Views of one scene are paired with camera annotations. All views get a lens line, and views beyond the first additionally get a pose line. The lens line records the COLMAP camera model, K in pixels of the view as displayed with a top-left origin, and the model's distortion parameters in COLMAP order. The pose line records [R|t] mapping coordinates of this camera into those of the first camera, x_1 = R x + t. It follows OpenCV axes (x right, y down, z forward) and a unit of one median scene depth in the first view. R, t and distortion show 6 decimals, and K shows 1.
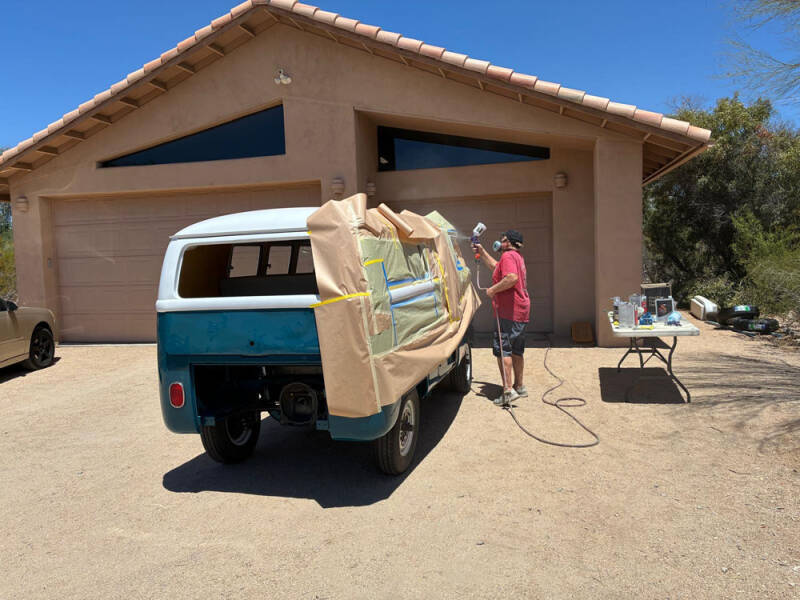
lens RADIAL K [[619.2, 0, 400.0], [0, 619.2, 300.0], [0, 0, 1]] dist [0.032640, -0.000347]
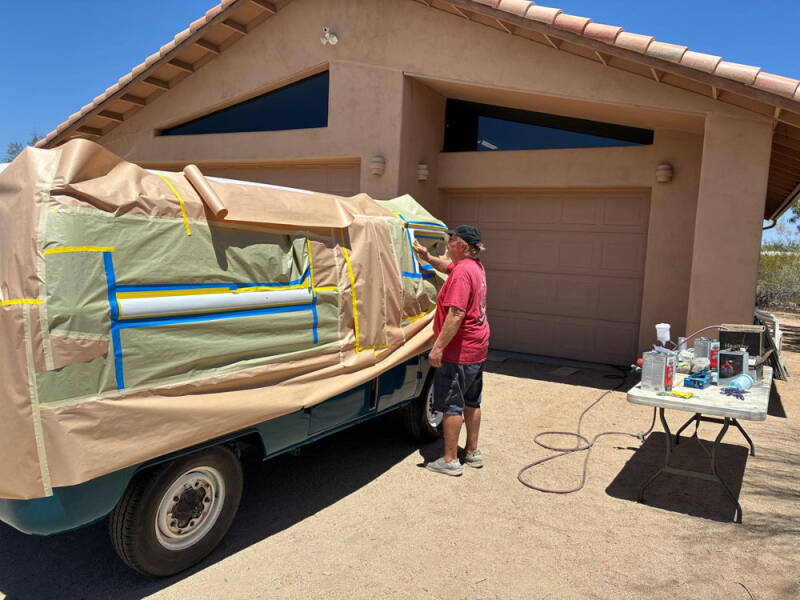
lens RADIAL K [[608.3, 0, 402.1], [0, 608.3, 305.4], [0, 0, 1]] dist [0.077087, -0.093693]
pose [[0.961341, 0.107698, -0.253424, 0.195398], [-0.102584, 0.994165, 0.033349, -0.027909], [0.255537, -0.006063, 0.966780, 0.225630]]
